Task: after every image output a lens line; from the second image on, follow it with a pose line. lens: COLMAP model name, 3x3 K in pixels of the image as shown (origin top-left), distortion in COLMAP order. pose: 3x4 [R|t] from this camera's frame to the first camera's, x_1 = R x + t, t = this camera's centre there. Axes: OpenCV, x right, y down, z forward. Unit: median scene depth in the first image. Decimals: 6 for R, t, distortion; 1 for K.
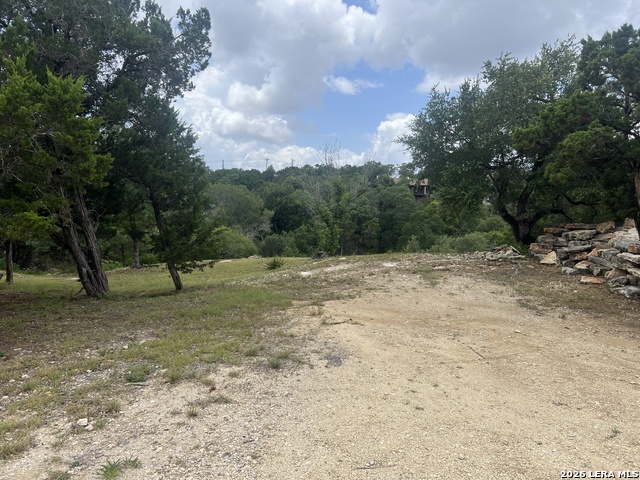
lens RADIAL K [[466.5, 0, 322.3], [0, 466.5, 240.6], [0, 0, 1]] dist [0.046120, -0.040468]
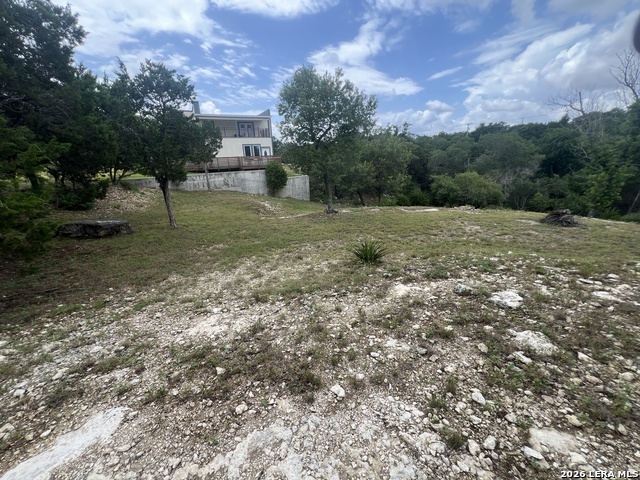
lens RADIAL K [[248.8, 0, 322.3], [0, 248.8, 237.2], [0, 0, 1]] dist [0.002530, 0.000504]
pose [[0.649745, 0.183757, -0.737607, 0.014972], [-0.010350, 0.972390, 0.233131, -0.006853], [0.760082, -0.143841, 0.633708, 0.195217]]
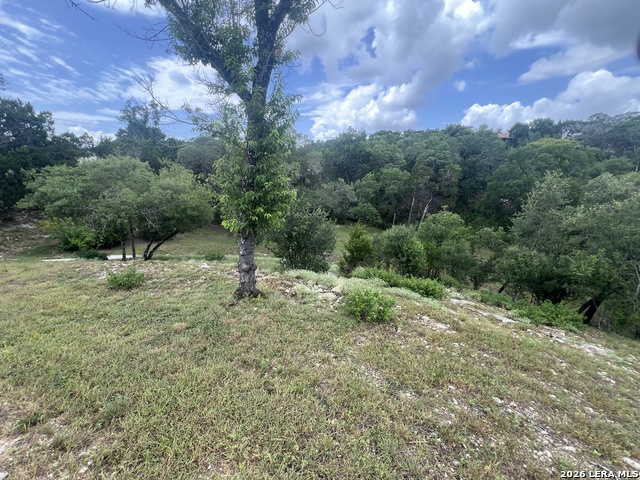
lens RADIAL K [[248.8, 0, 323.7], [0, 248.8, 238.1], [0, 0, 1]] dist [0.002530, 0.000504]
pose [[0.940131, 0.047305, -0.337514, 0.043833], [0.012888, 0.984678, 0.173908, 0.007099], [0.340569, -0.167846, 0.925116, 0.467580]]
